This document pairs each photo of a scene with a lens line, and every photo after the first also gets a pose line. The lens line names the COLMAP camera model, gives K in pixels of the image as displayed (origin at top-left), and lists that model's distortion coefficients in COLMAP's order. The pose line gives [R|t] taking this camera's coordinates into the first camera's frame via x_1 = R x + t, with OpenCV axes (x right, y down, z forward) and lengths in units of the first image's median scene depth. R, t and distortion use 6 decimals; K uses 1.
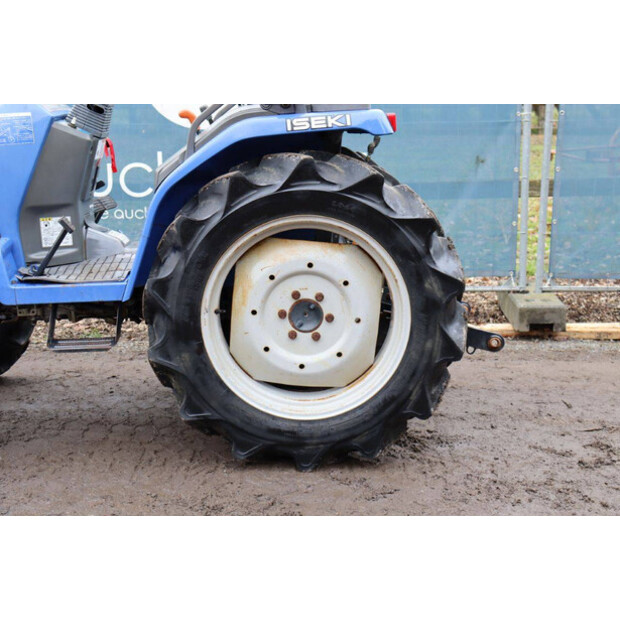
lens RADIAL K [[1010.3, 0, 310.0], [0, 1010.3, 310.0], [0, 0, 1]] dist [0.111218, 0.114916]
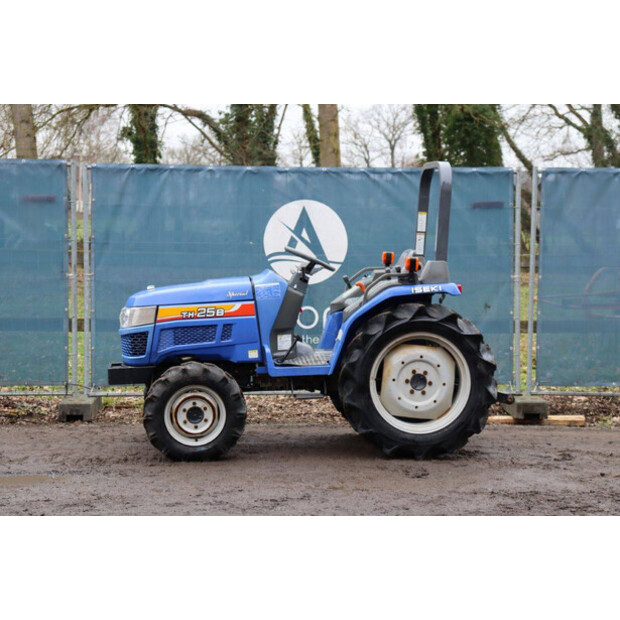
lens RADIAL K [[1479.0, 0, 310.0], [0, 1479.0, 310.0], [0, 0, 1]] dist [0.437363, 0.080990]
pose [[0.996473, 0.007815, 0.083547, -0.472399], [0.003888, 0.990284, -0.139002, 0.276350], [-0.083822, 0.138837, 0.986762, -1.950235]]
